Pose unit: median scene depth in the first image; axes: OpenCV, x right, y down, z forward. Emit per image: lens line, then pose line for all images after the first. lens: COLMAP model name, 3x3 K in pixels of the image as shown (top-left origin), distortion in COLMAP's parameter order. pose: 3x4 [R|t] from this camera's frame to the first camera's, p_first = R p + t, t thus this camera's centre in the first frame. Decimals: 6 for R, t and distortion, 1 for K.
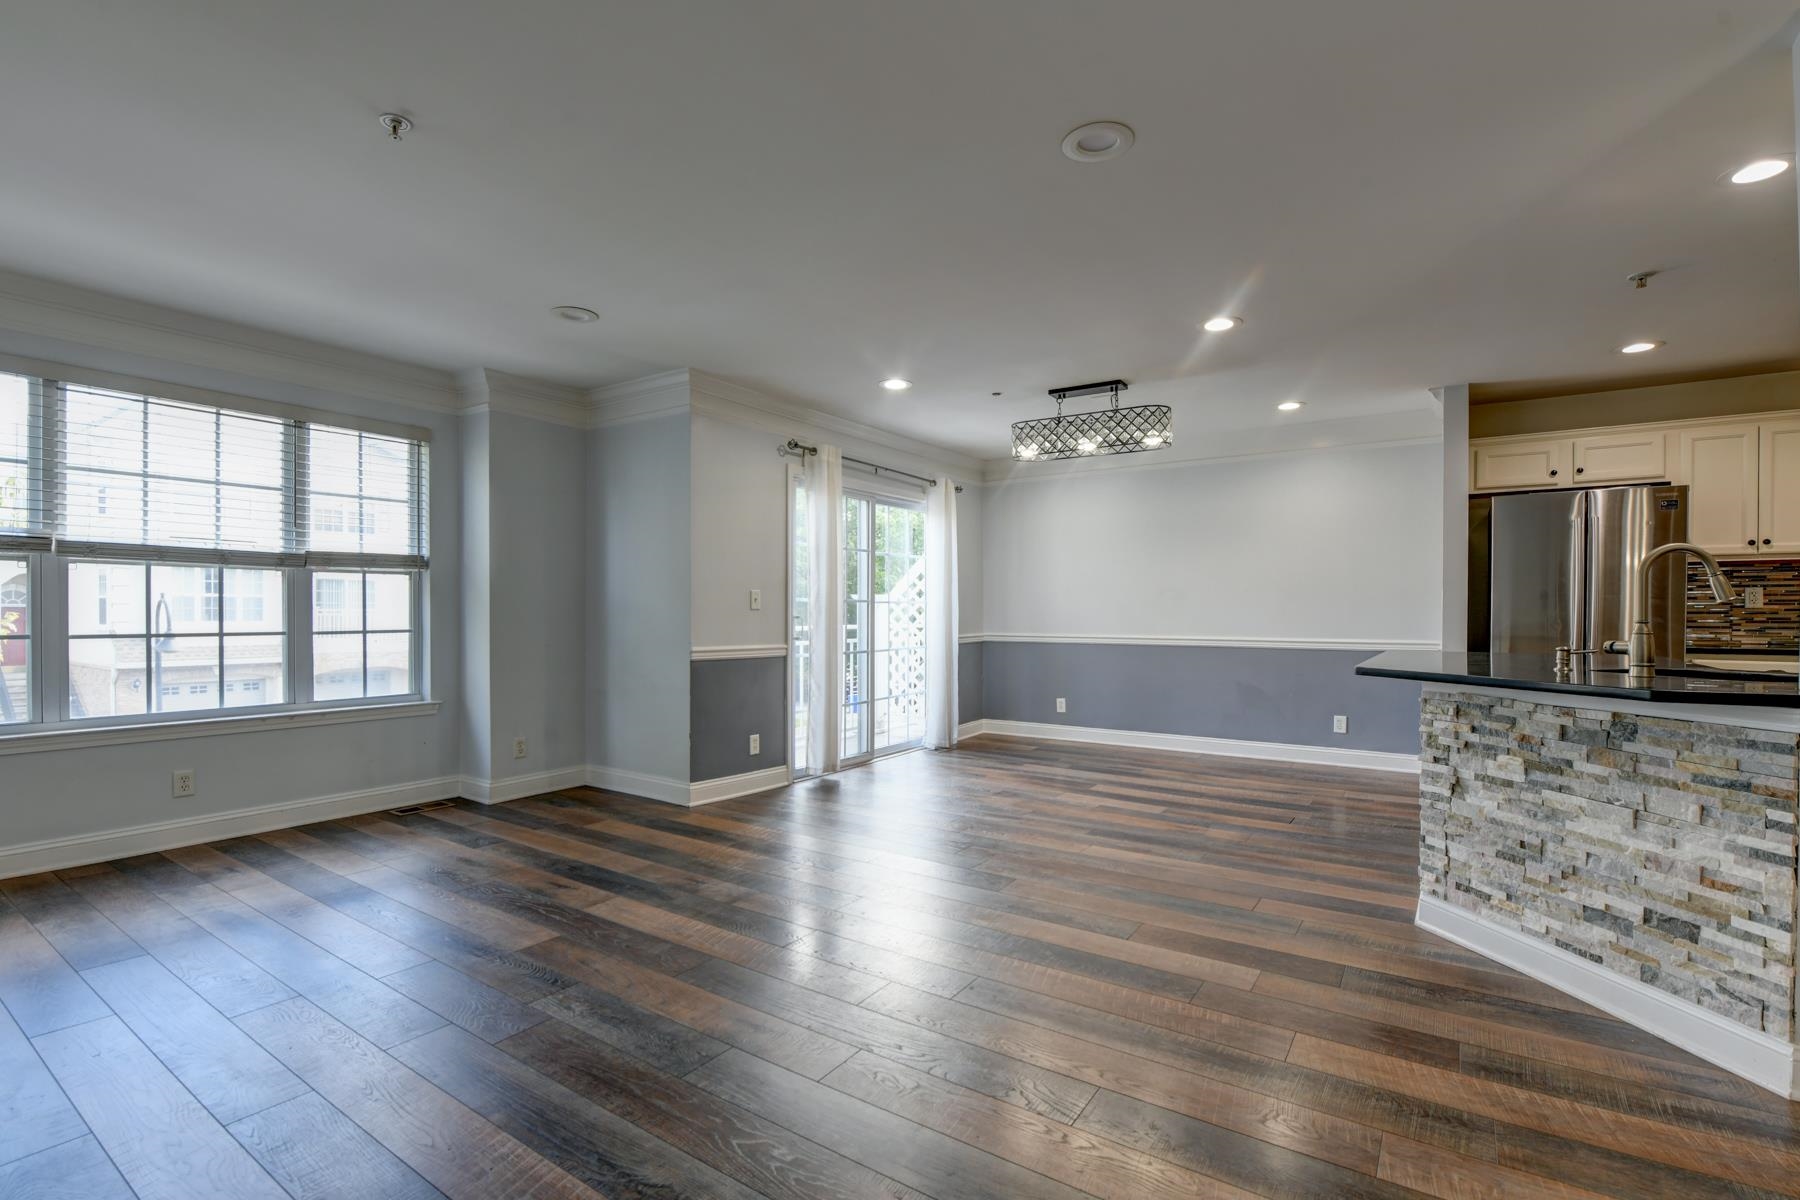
lens RADIAL K [[776.2, 0, 911.5], [0, 776.2, 609.9], [0, 0, 1]] dist [-0.018771, -0.002232]
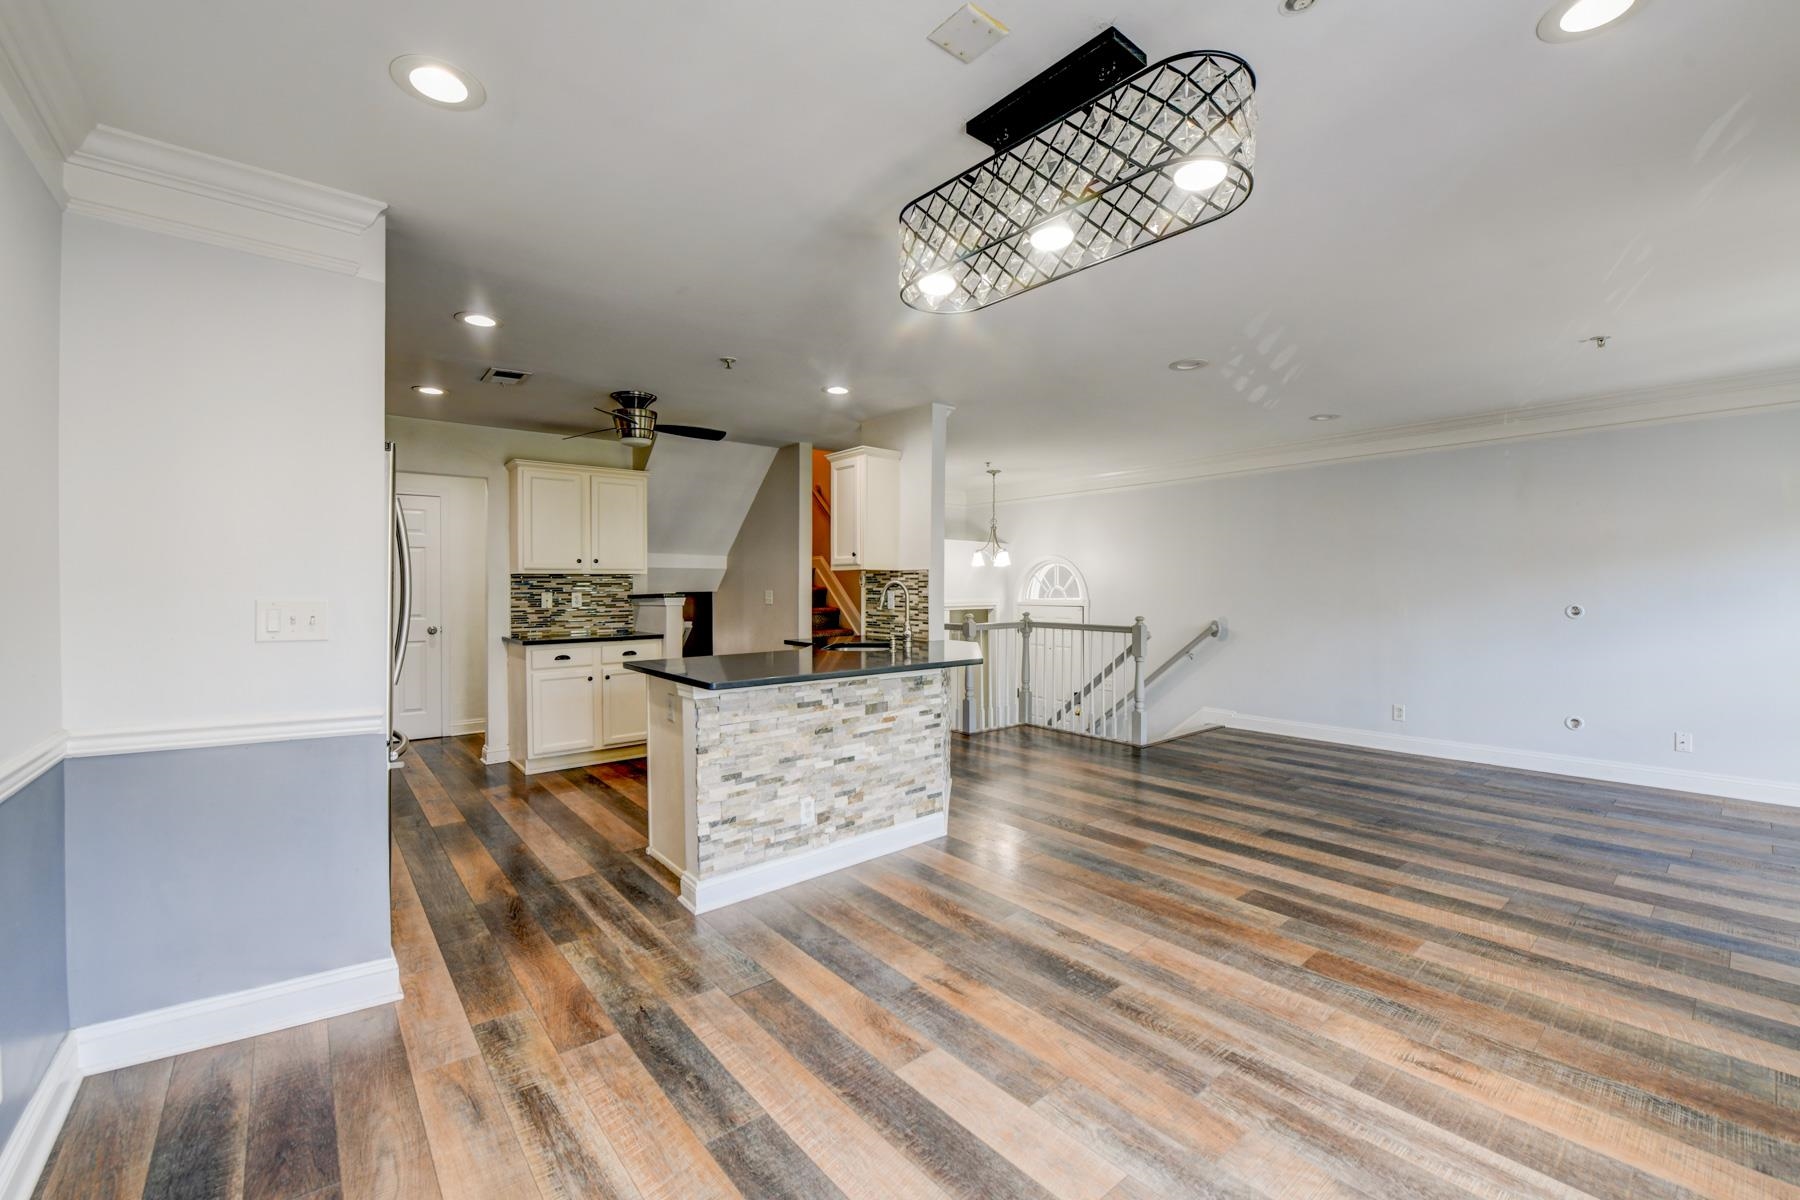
lens RADIAL K [[732.0, 0, 900.7], [0, 732.0, 586.9], [0, 0, 1]] dist [-0.021341, -0.001856]
pose [[-0.953408, 0.004207, 0.301654, 0.199493], [0.004881, 0.999987, 0.001478, -0.038051], [-0.301643, 0.002881, -0.953416, 1.464395]]
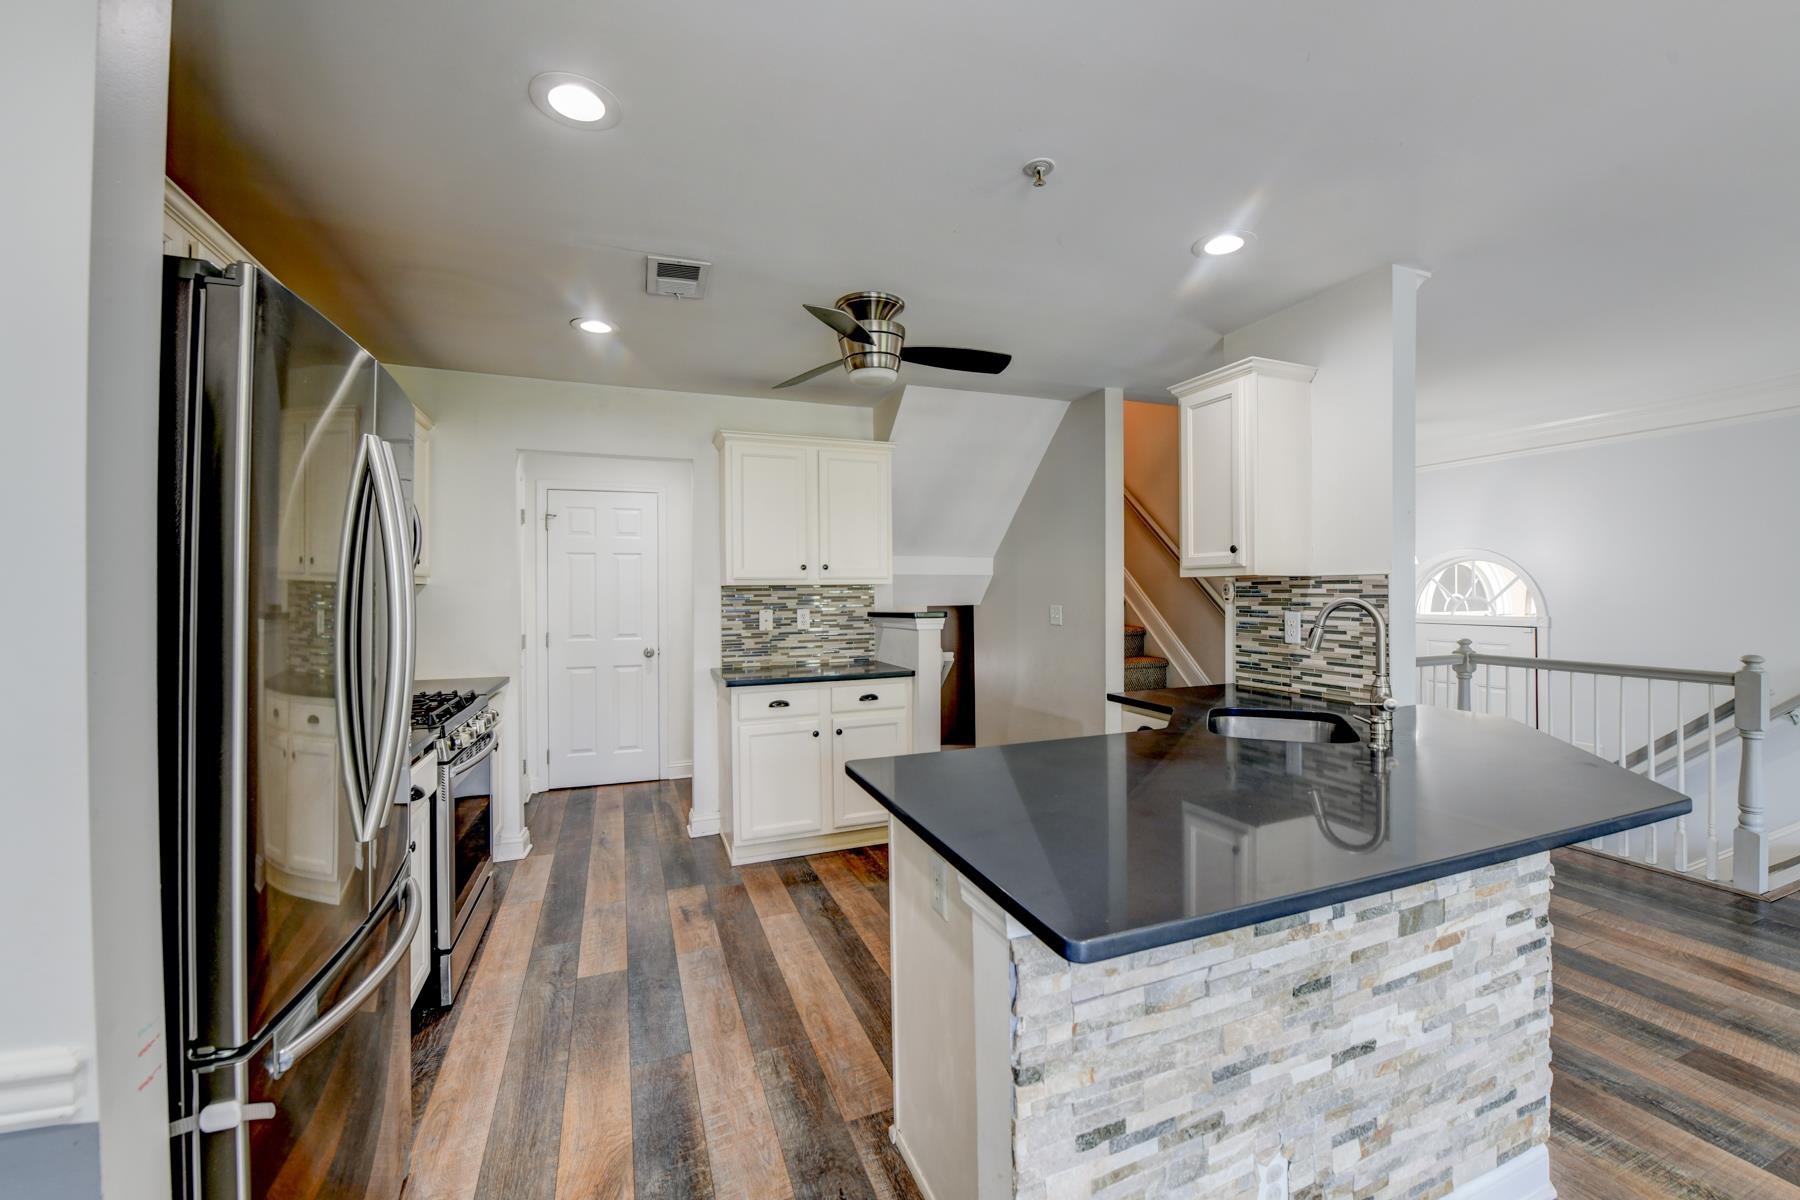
lens RADIAL K [[732.0, 0, 918.3], [0, 732.0, 583.5], [0, 0, 1]] dist [-0.021341, -0.001856]
pose [[-0.819802, 0.013729, 0.572483, 0.466118], [0.010004, 0.999903, -0.009654, -0.052771], [-0.572560, -0.002188, -0.819860, 1.100884]]
